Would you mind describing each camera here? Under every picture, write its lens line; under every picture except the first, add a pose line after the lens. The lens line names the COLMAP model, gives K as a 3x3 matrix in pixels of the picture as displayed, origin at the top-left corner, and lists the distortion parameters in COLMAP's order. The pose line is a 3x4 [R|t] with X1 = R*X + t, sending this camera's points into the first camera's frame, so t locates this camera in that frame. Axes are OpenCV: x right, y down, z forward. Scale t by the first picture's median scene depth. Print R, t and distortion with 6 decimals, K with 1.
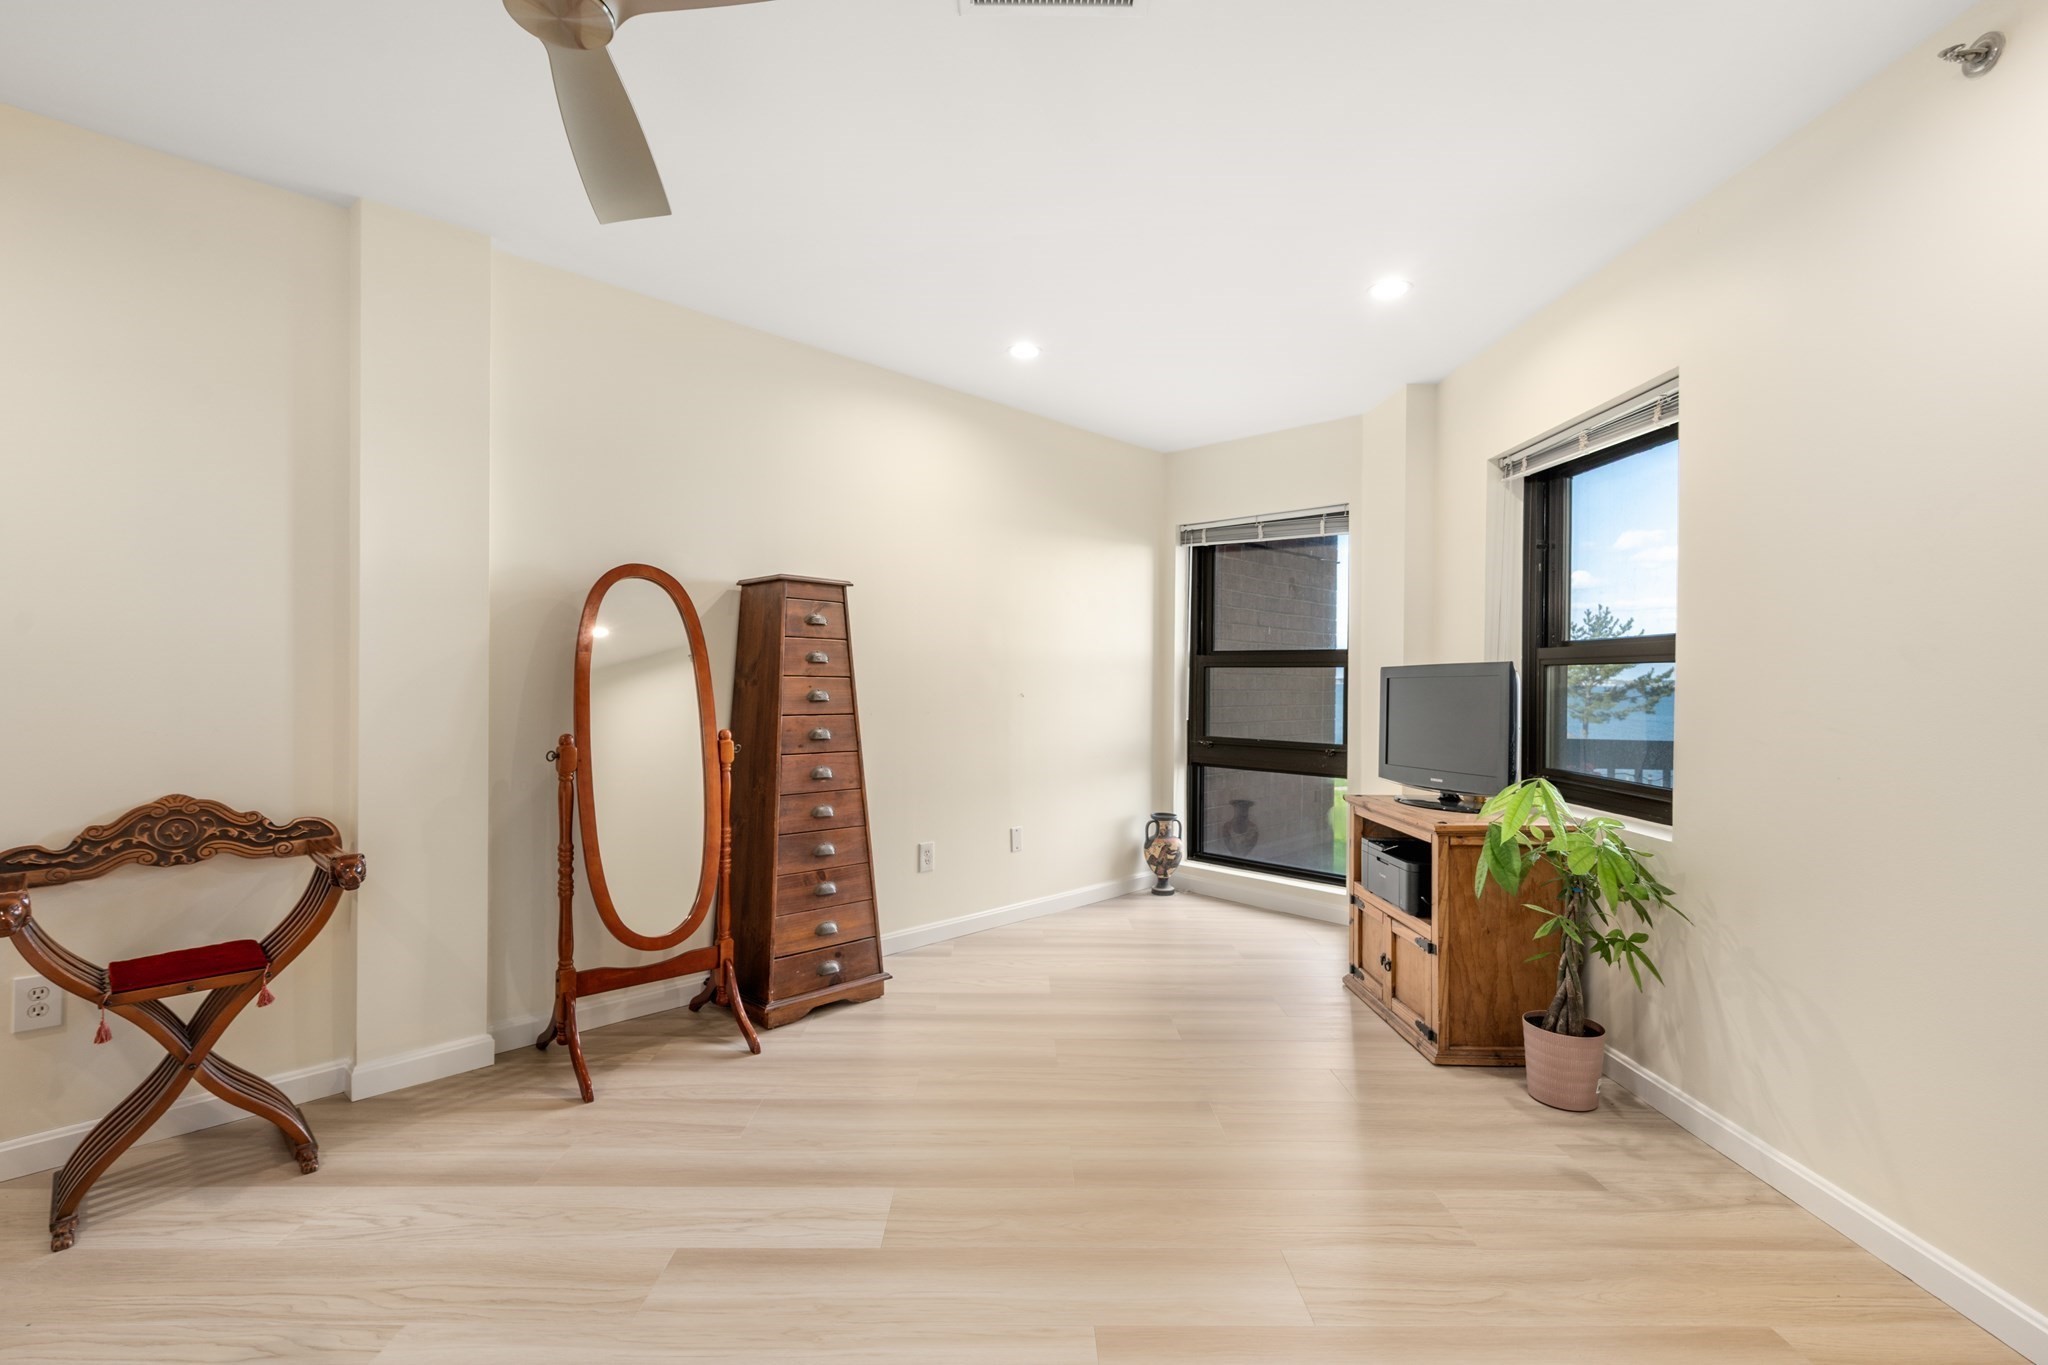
lens RADIAL K [[938.3, 0, 1004.7], [0, 938.3, 699.9], [0, 0, 1]] dist [-0.002051, 0.000988]
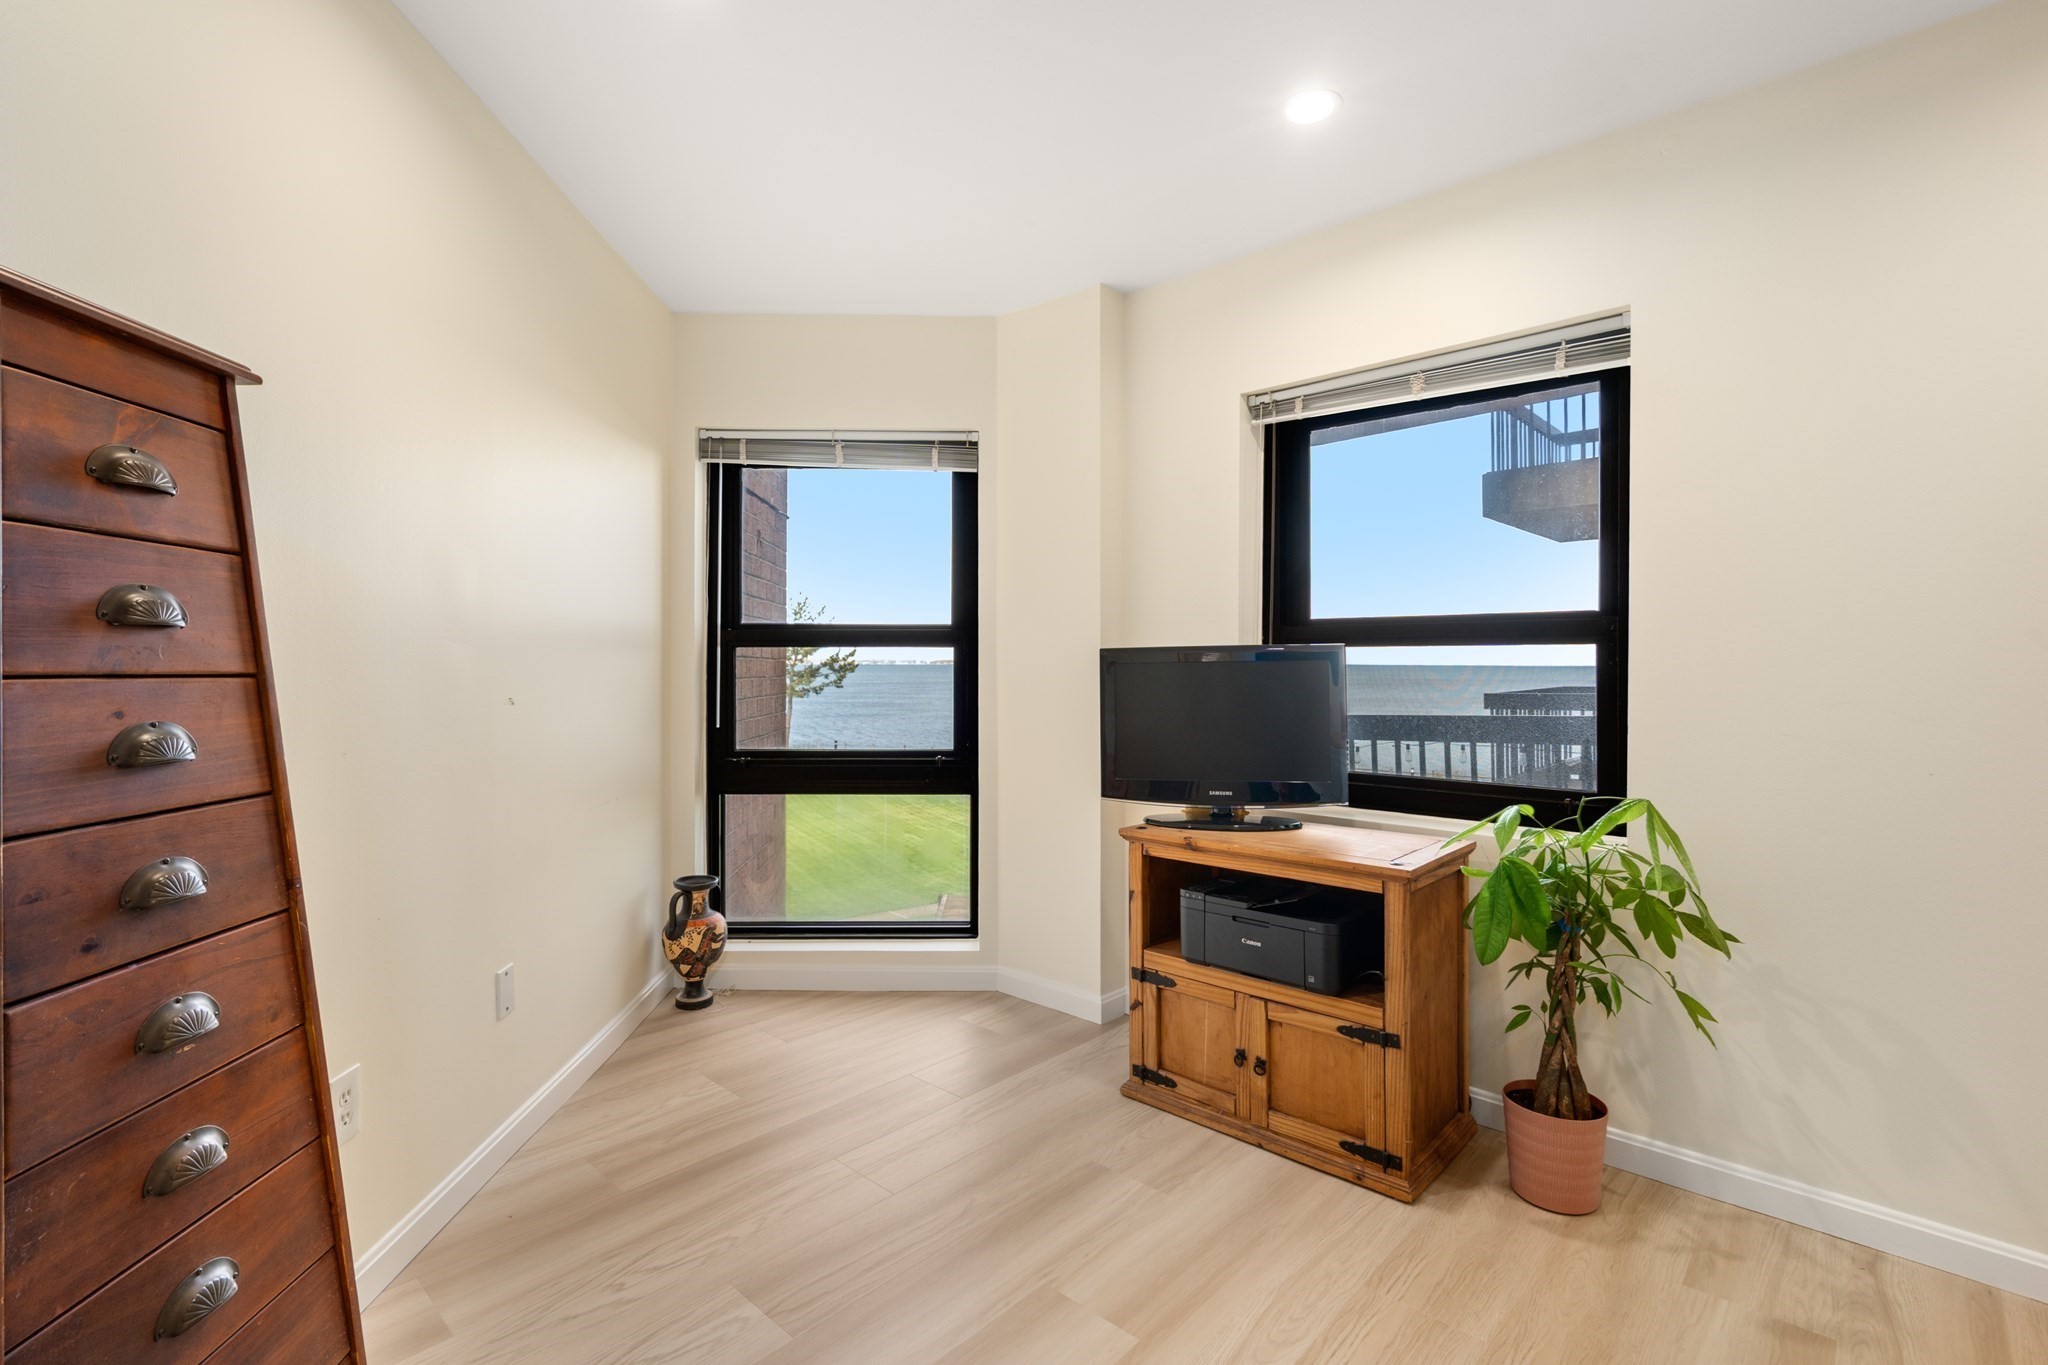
lens RADIAL K [[938.3, 0, 1009.5], [0, 938.3, 668.1], [0, 0, 1]] dist [-0.002051, 0.000988]
pose [[0.671520, -0.011943, 0.740890, -0.226499], [0.020819, 0.999779, -0.002753, -0.020831], [-0.740694, 0.017273, 0.671620, 0.609482]]
